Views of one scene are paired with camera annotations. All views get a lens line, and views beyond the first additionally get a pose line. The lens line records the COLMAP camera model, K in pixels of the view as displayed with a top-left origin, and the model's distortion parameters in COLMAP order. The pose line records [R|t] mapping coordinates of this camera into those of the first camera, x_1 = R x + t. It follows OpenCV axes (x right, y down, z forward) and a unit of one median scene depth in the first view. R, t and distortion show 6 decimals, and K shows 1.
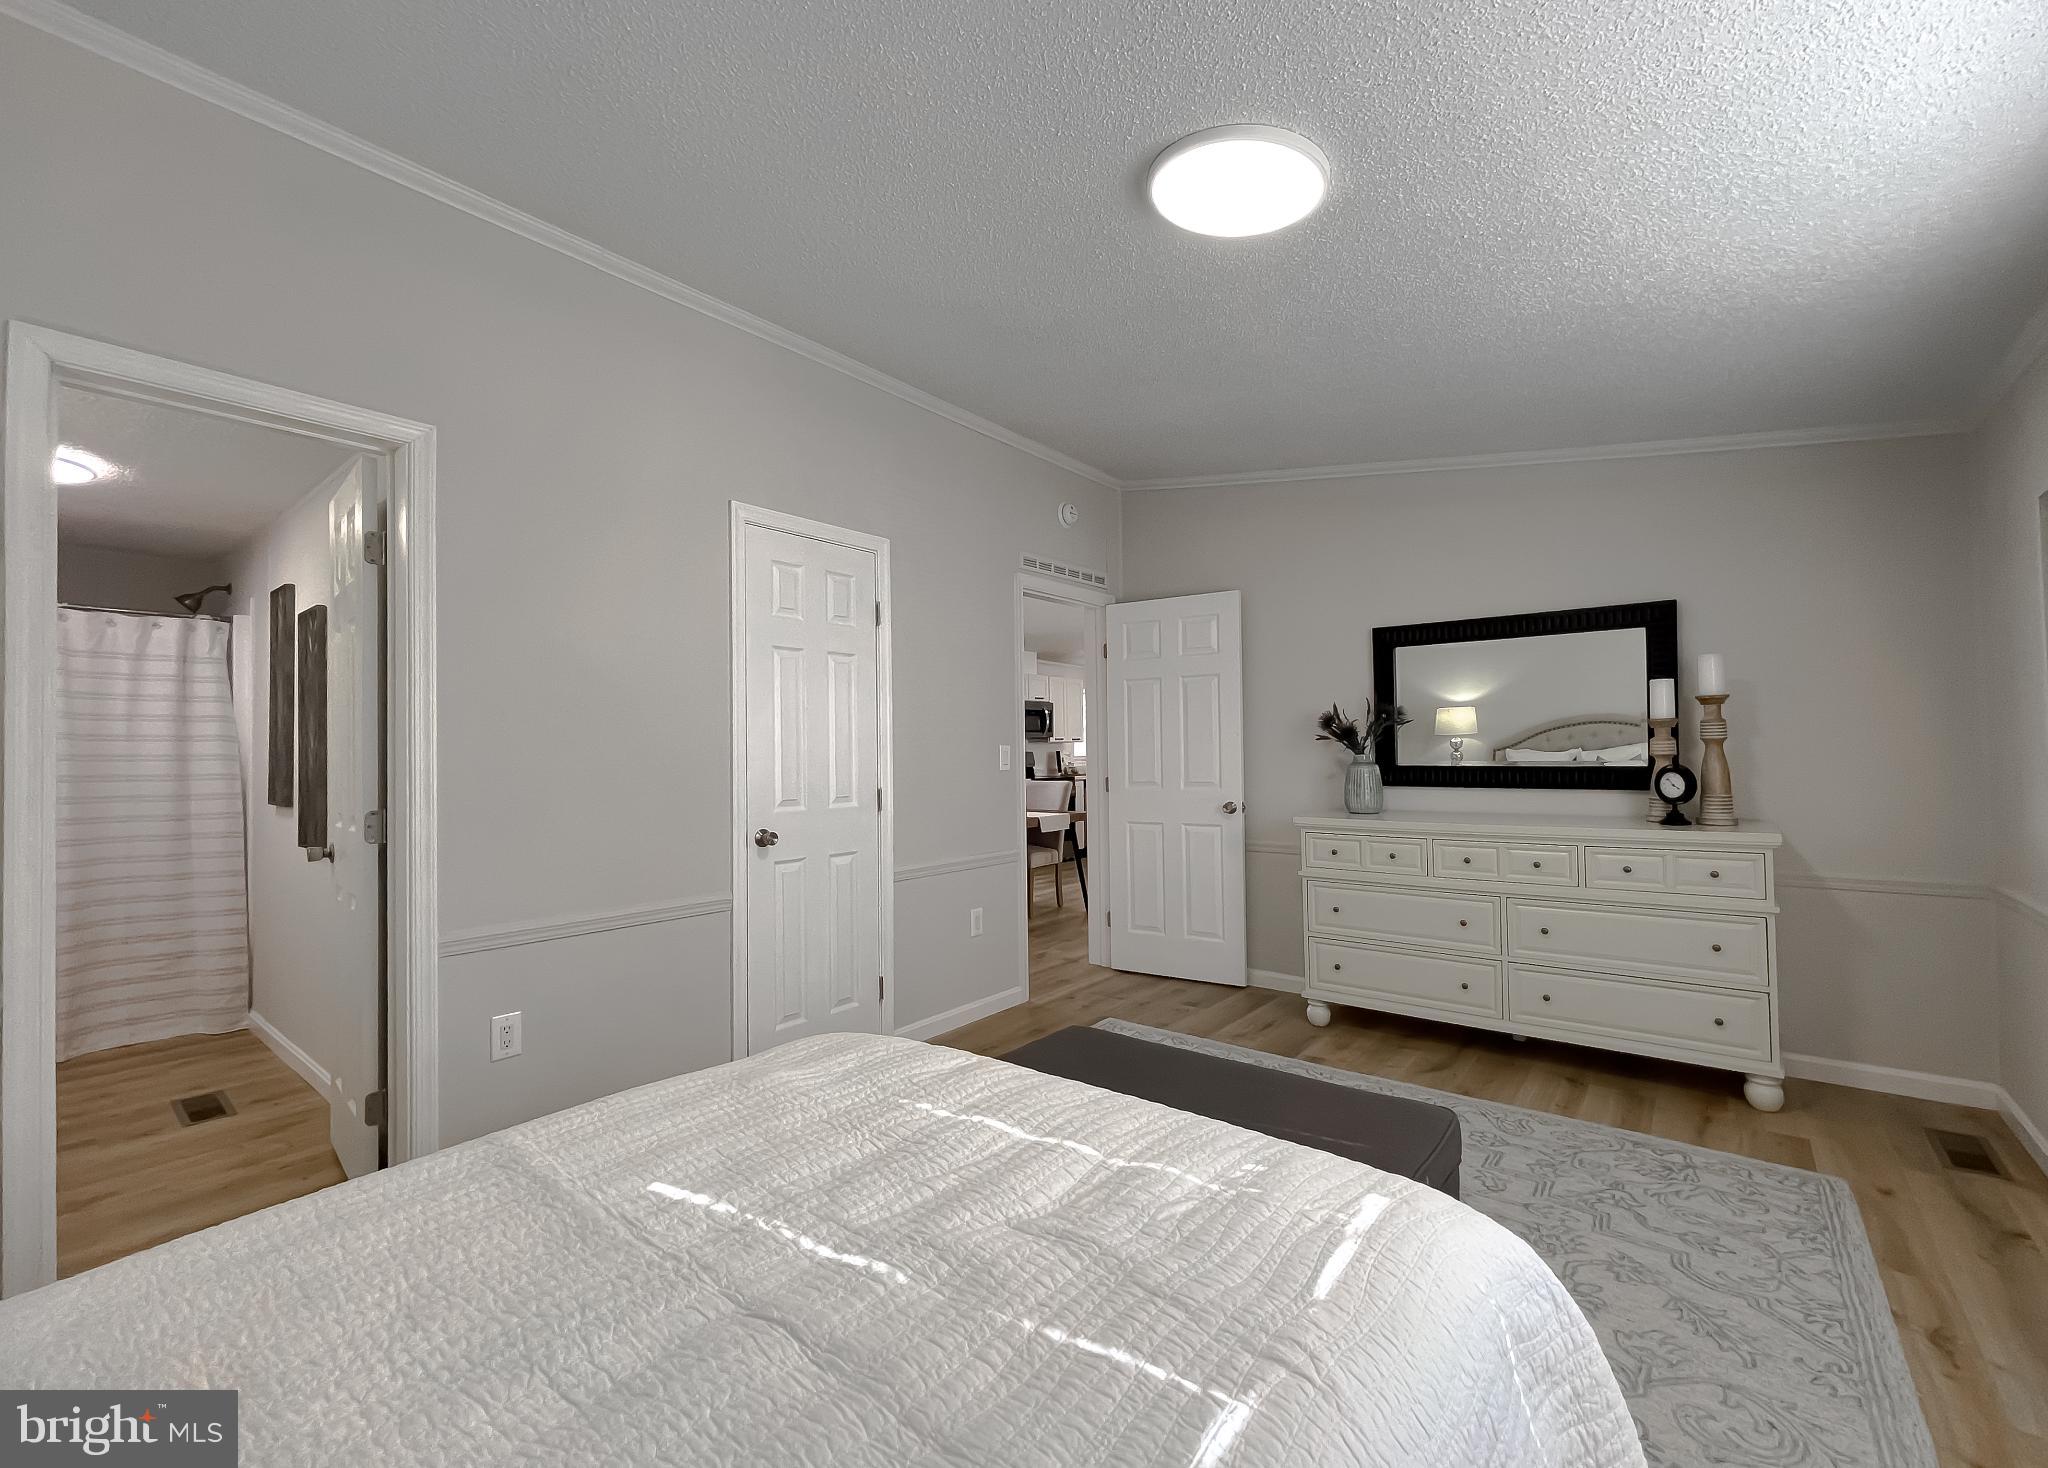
lens RADIAL K [[870.4, 0, 1006.6], [0, 870.4, 729.5], [0, 0, 1]] dist [-0.008050, 0.002926]
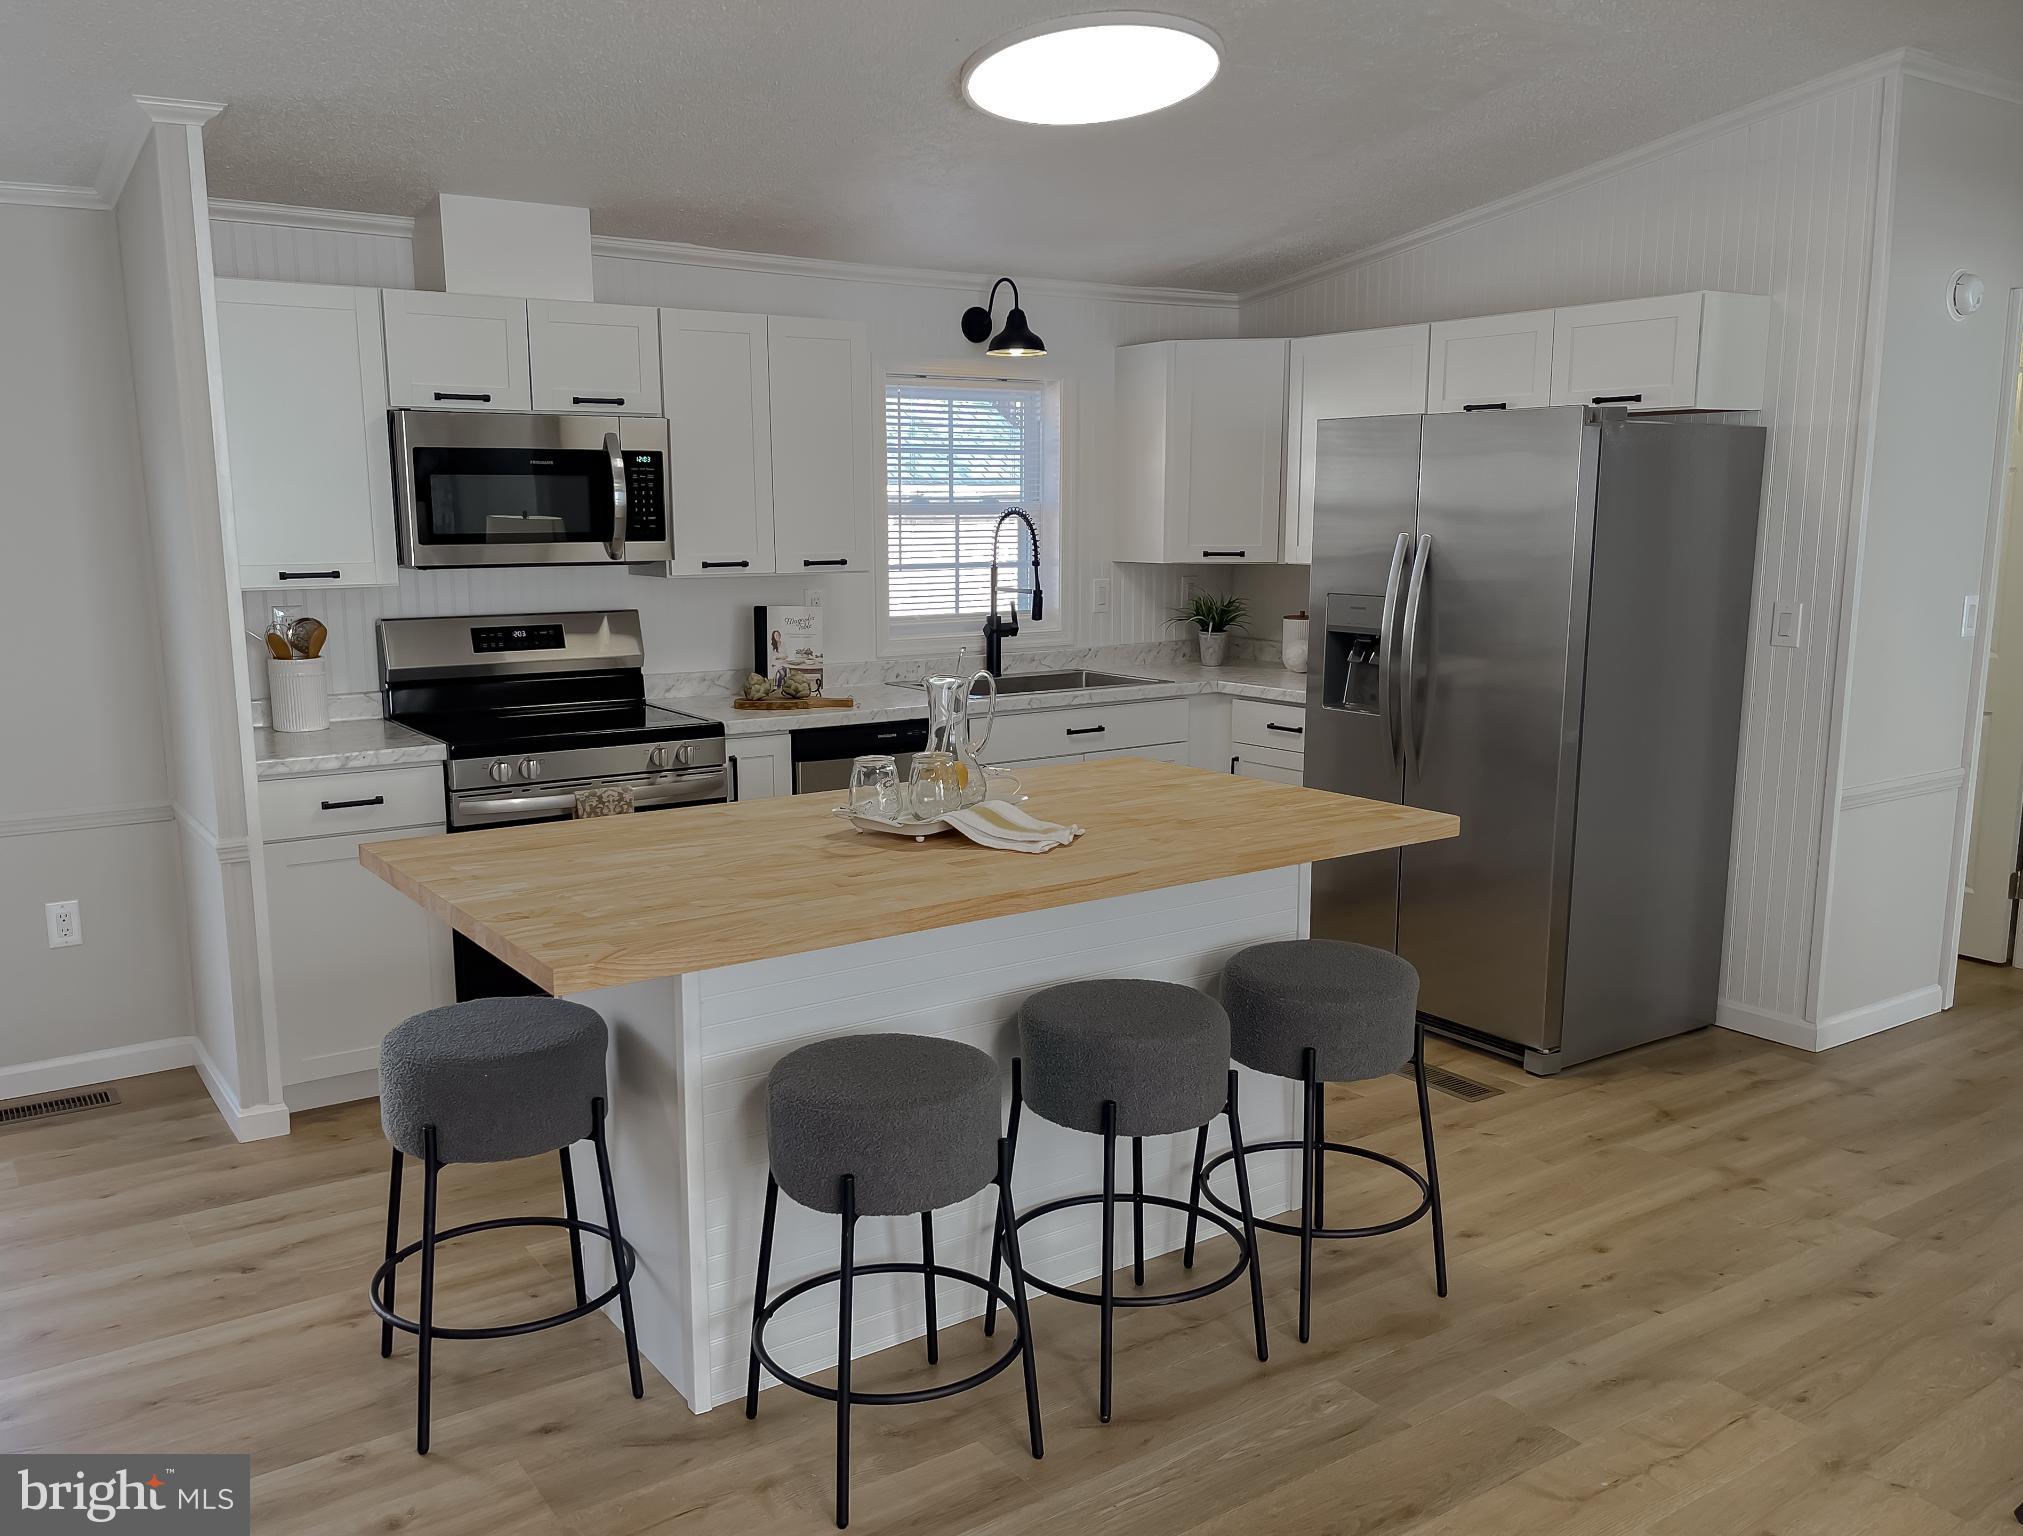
lens RADIAL K [[1653.5, 0, 1015.5], [0, 1653.5, 808.9], [0, 0, 1]] dist [0.045360, -0.037008]
pose [[0.957964, 0.066572, -0.279056, 0.645280], [-0.006112, 0.977219, 0.212146, -0.052650], [0.286822, -0.201523, 0.936548, 1.199892]]
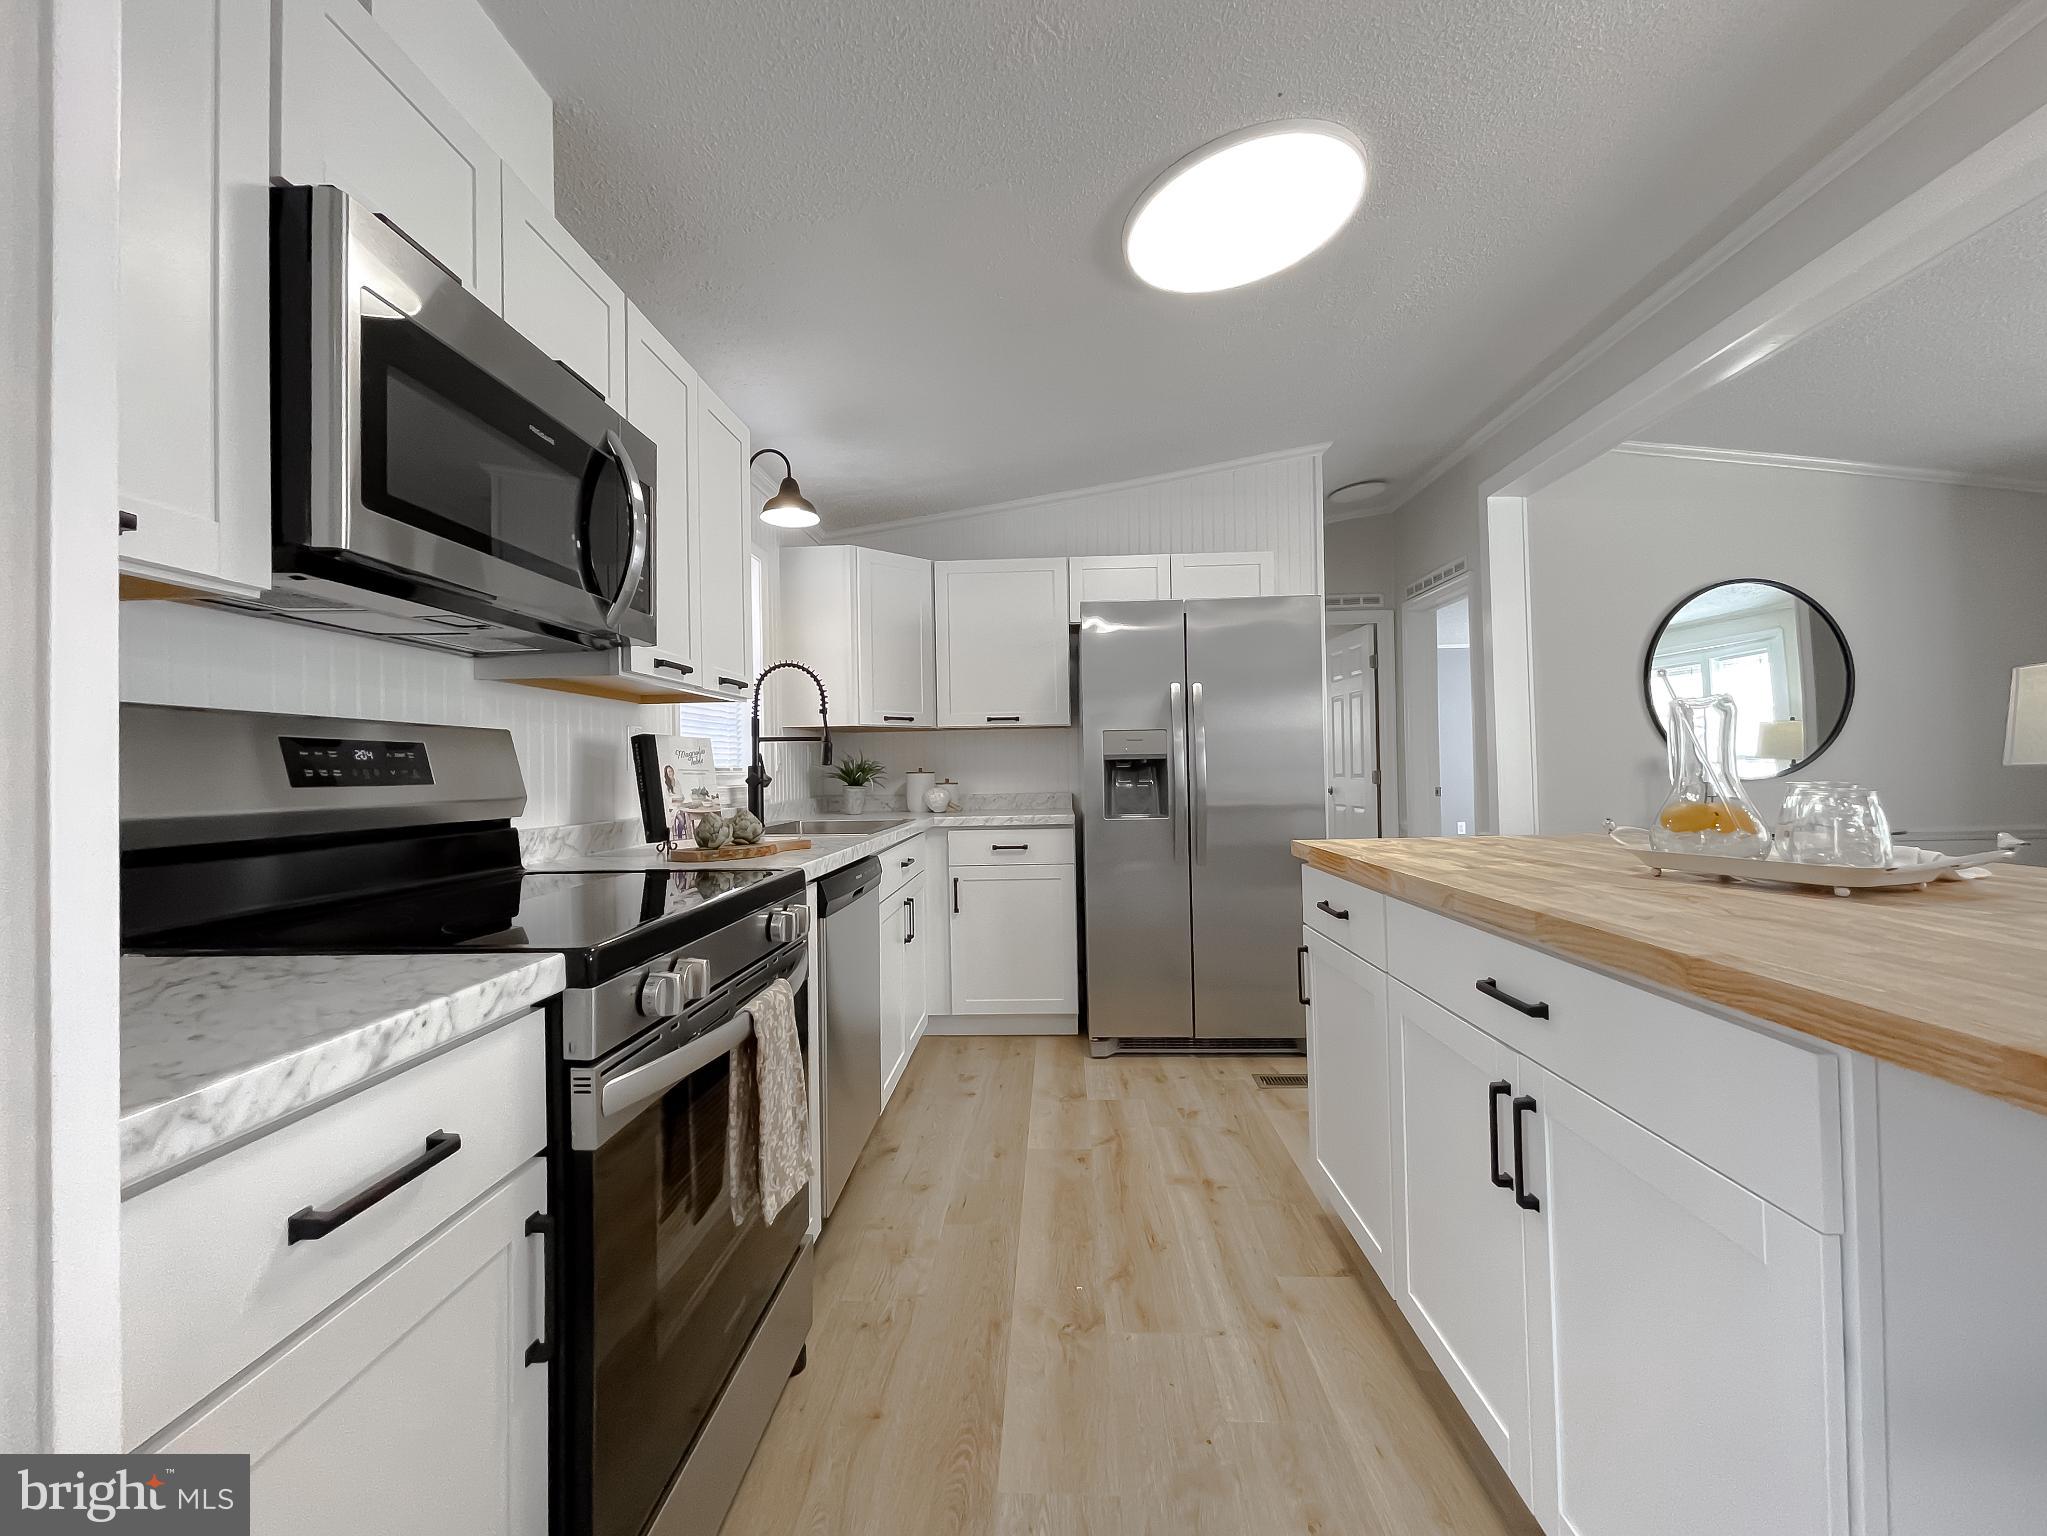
lens RADIAL K [[850.5, 0, 1009.6], [0, 850.5, 755.2], [0, 0, 1]] dist [-0.005401, 0.000292]
pose [[0.814610, 0.012365, 0.579877, 0.026251], [-0.008832, 0.999921, -0.008915, 0.070577], [-0.579941, 0.002141, 0.814656, 1.783596]]
